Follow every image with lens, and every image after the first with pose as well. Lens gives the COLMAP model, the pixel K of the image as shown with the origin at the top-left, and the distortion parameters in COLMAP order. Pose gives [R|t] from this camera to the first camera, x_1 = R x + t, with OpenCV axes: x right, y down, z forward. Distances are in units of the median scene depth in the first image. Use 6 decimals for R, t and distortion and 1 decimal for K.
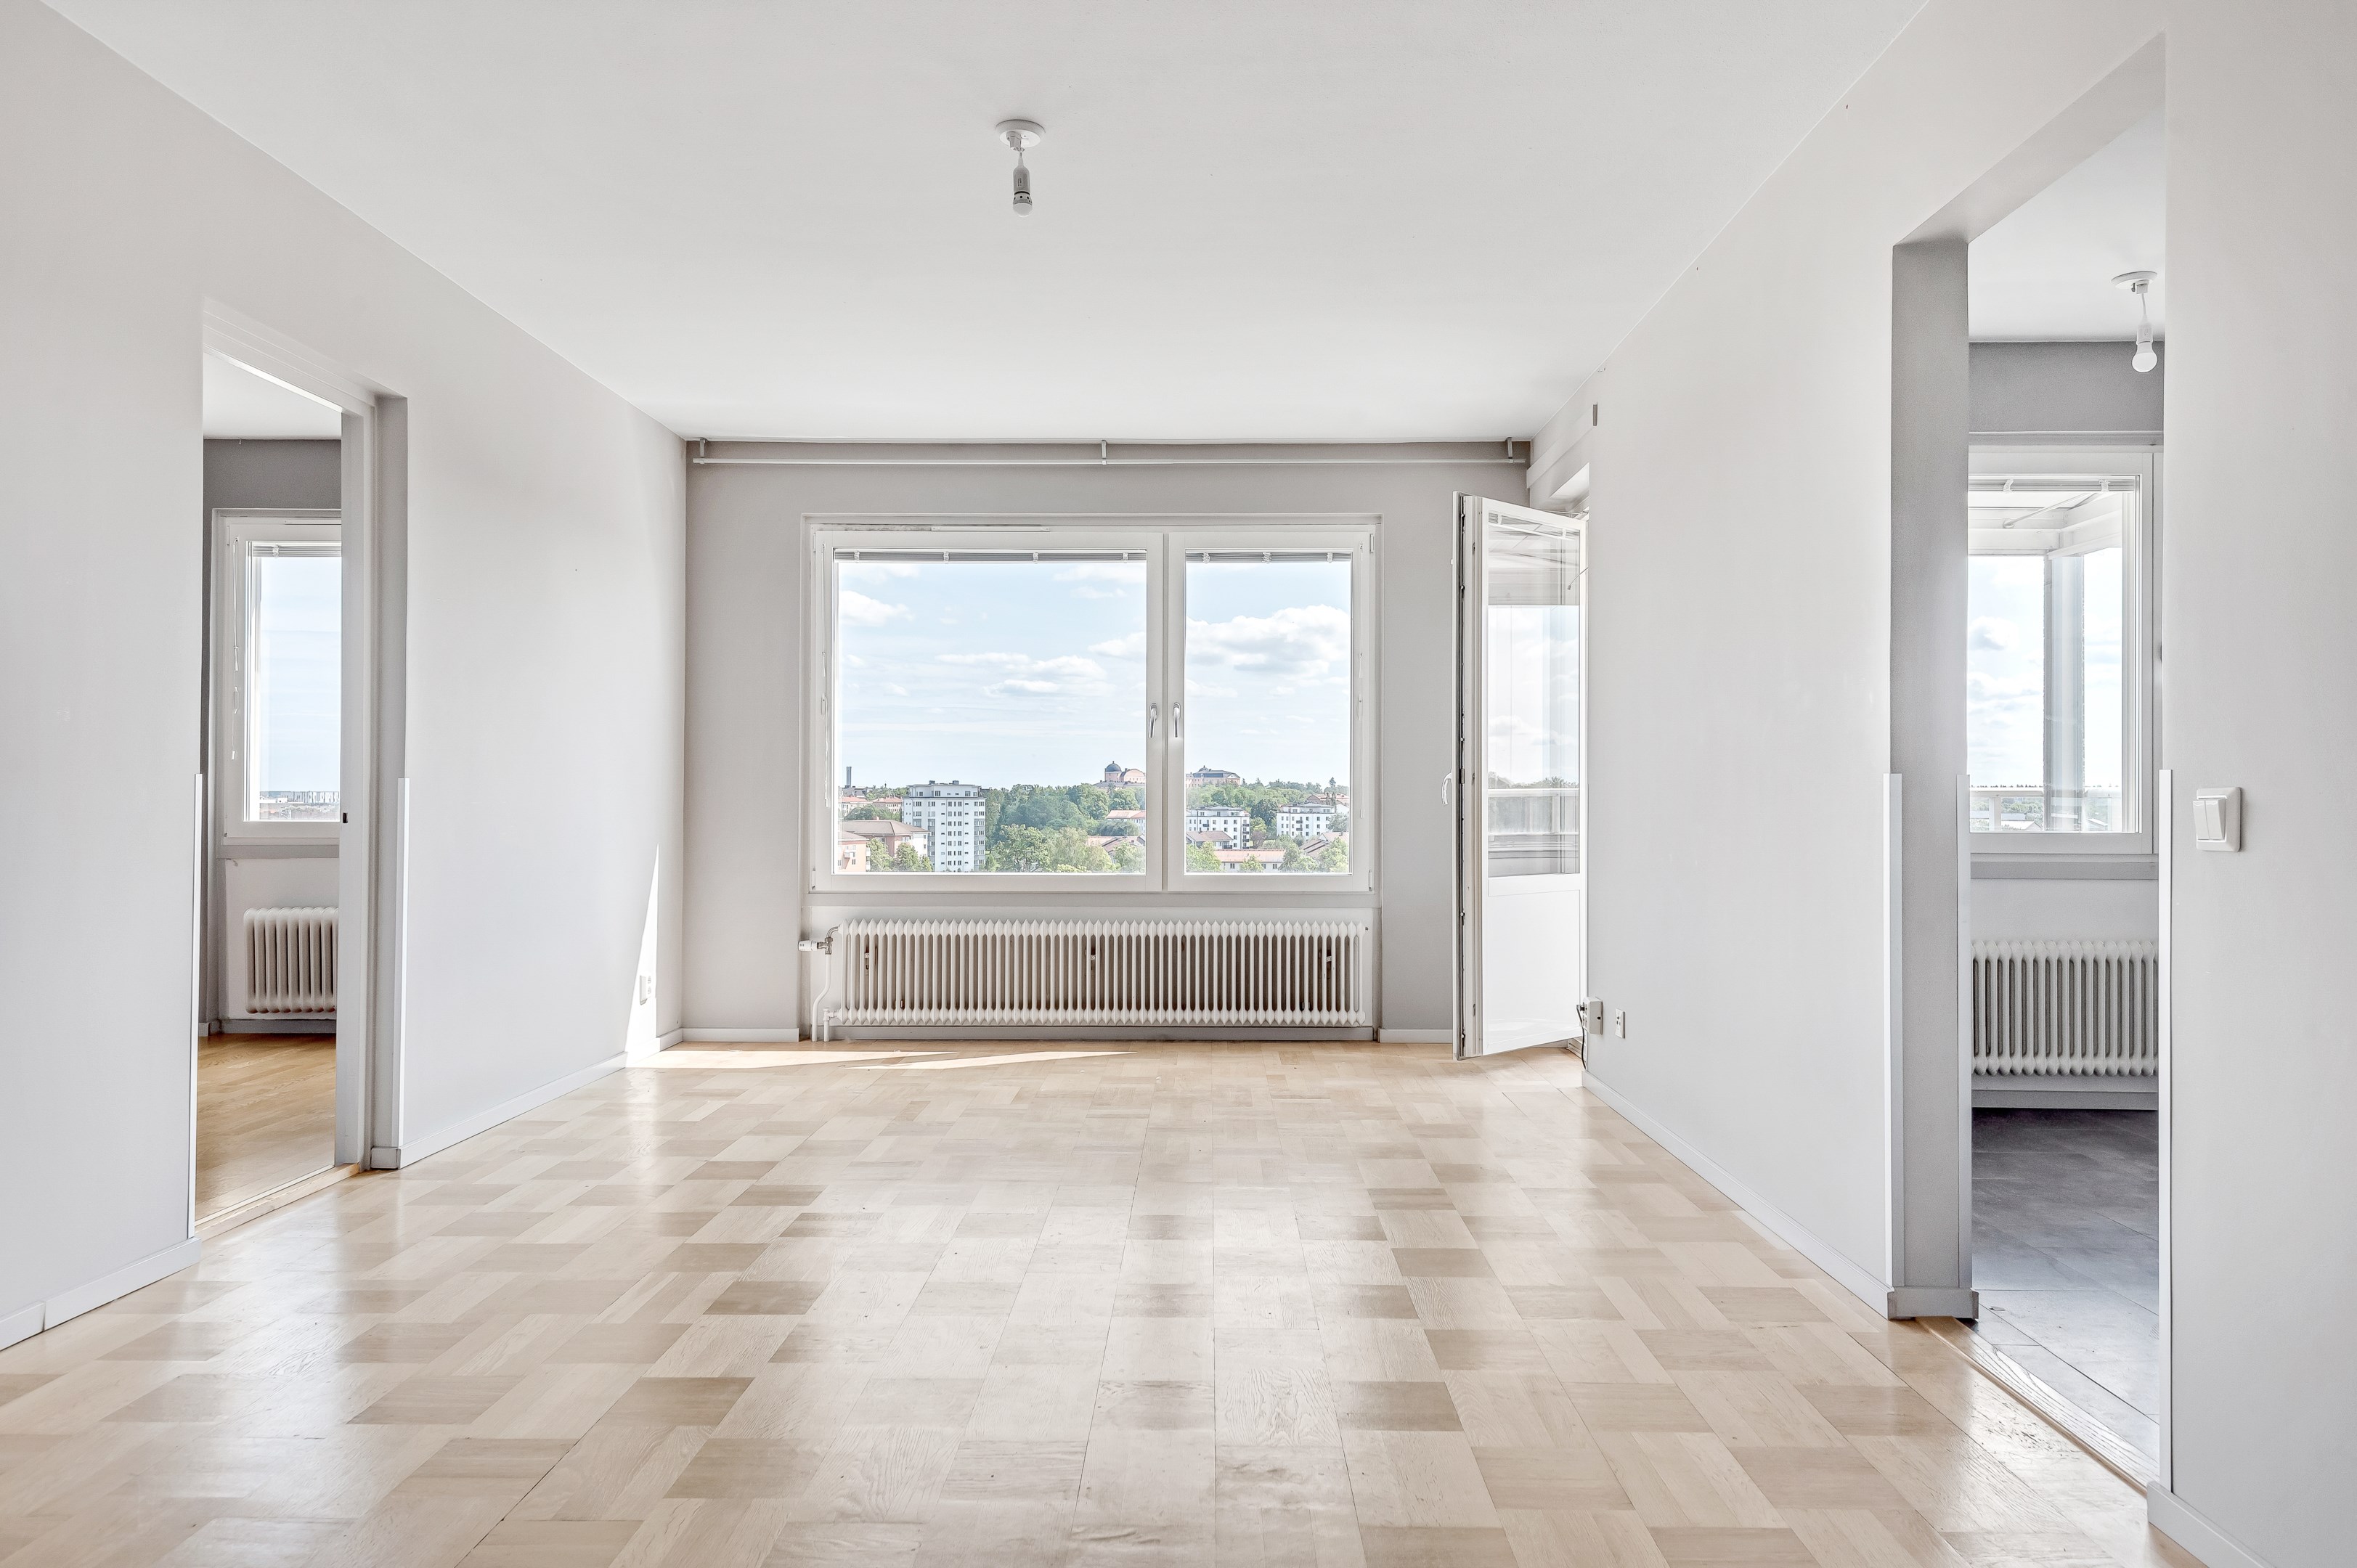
lens RADIAL K [[1544.3, 0, 1210.5], [0, 1544.3, 785.8], [0, 0, 1]] dist [0.004532, -0.001476]
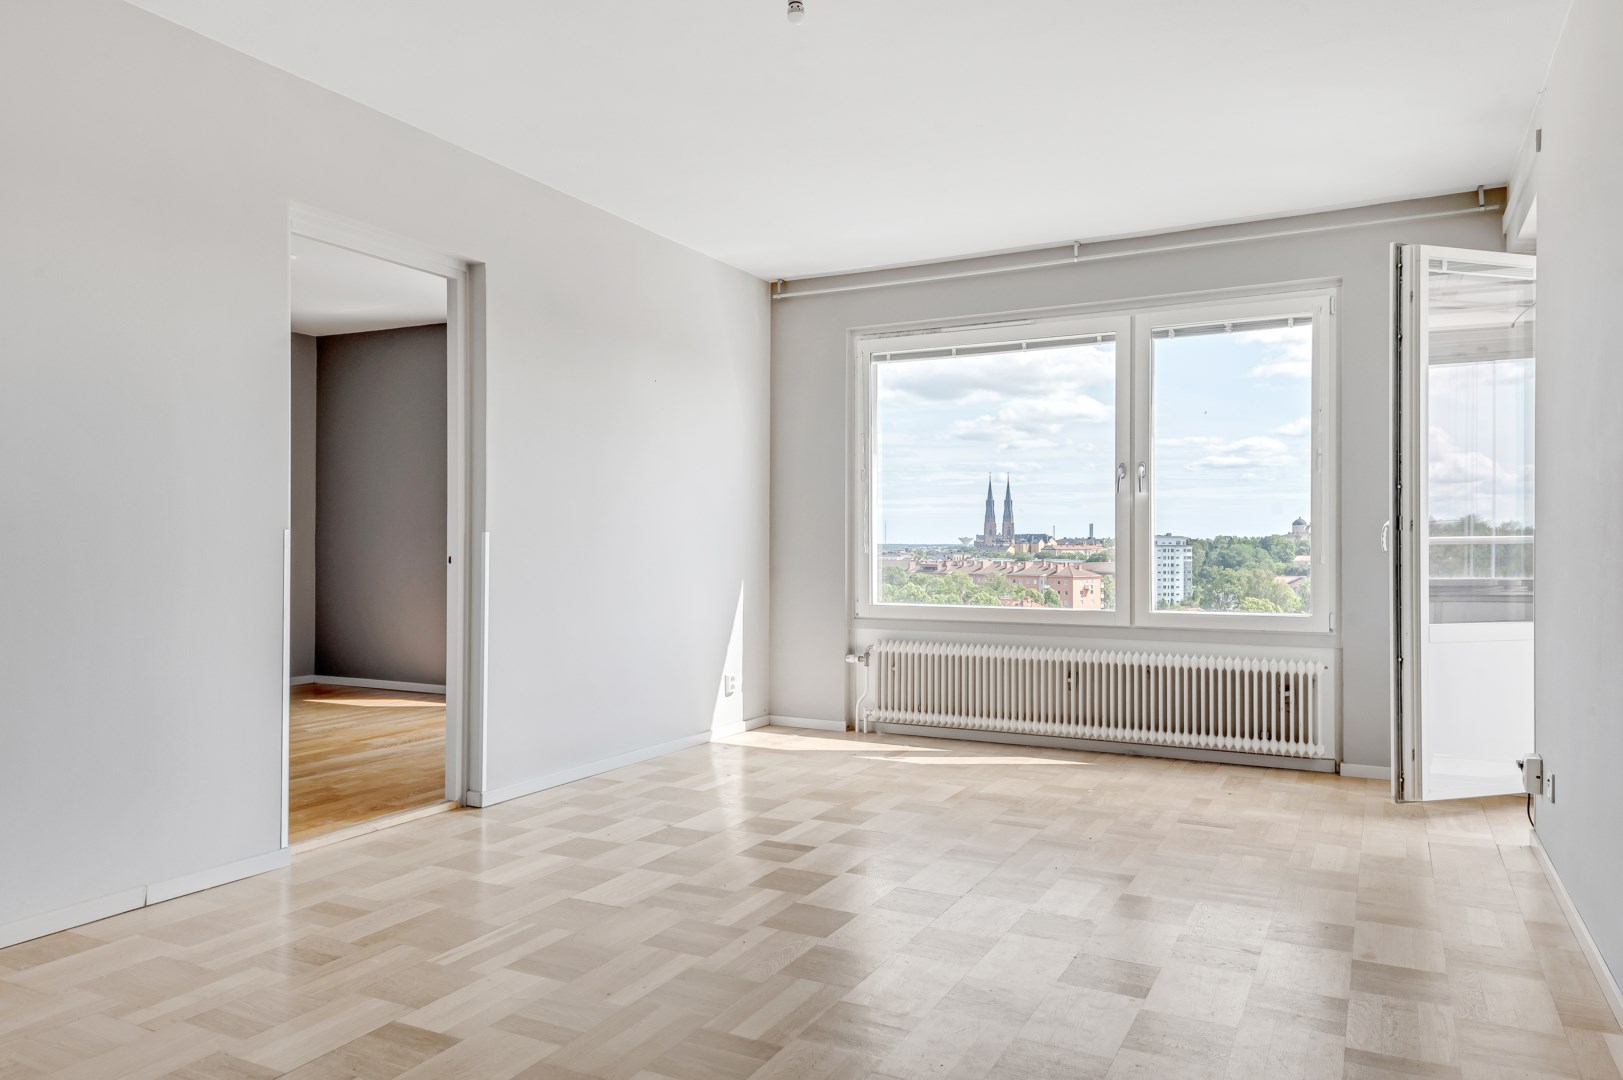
lens RADIAL K [[1097.6, 0, 811.5], [0, 1097.6, 540.0], [0, 0, 1]] dist [0.049114, -0.061664]
pose [[0.887301, -0.004109, -0.461172, 0.136789], [0.005138, 0.999986, 0.000975, 0.001988], [0.461162, -0.003234, 0.887310, 0.157255]]
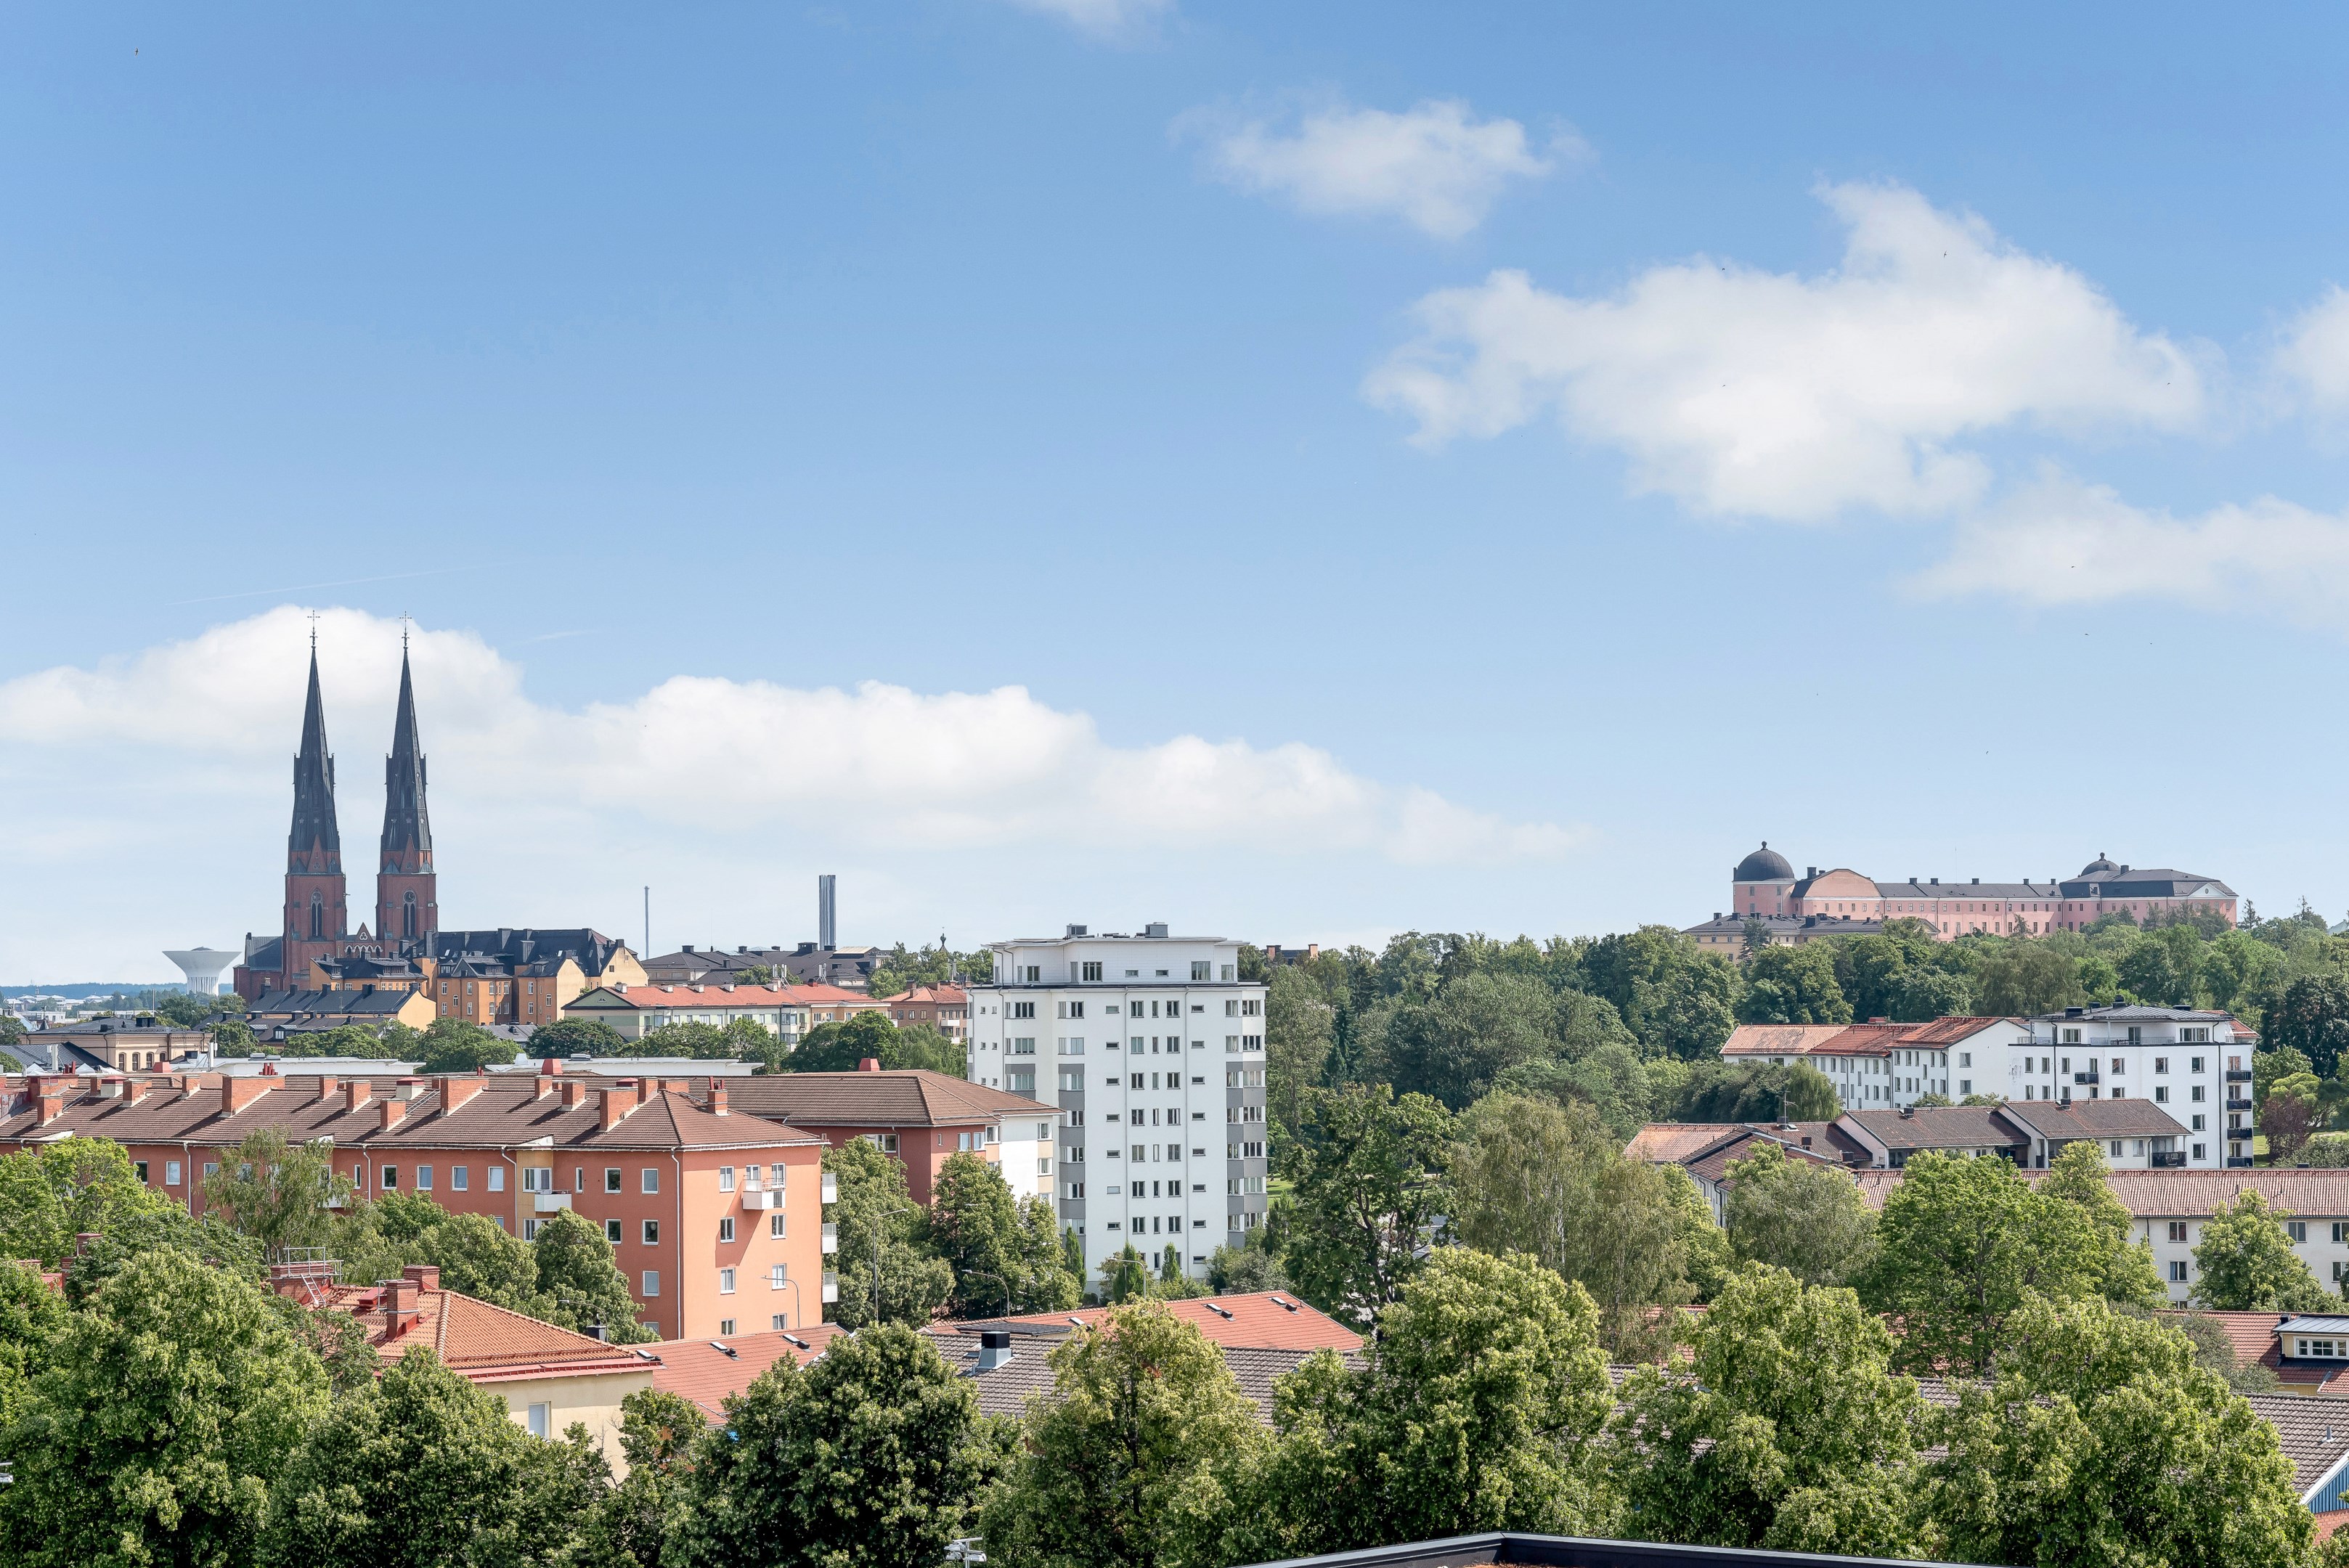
lens RADIAL K [[5630.4, 0, 1174.5], [0, 5630.4, 784.0], [0, 0, 1]] dist [-0.012538, -0.370409]
pose [[0.985563, -0.017594, -0.168393, 0.478605], [0.013135, 0.999534, -0.027556, -0.039181], [0.168799, 0.024946, 0.985335, 1.052152]]
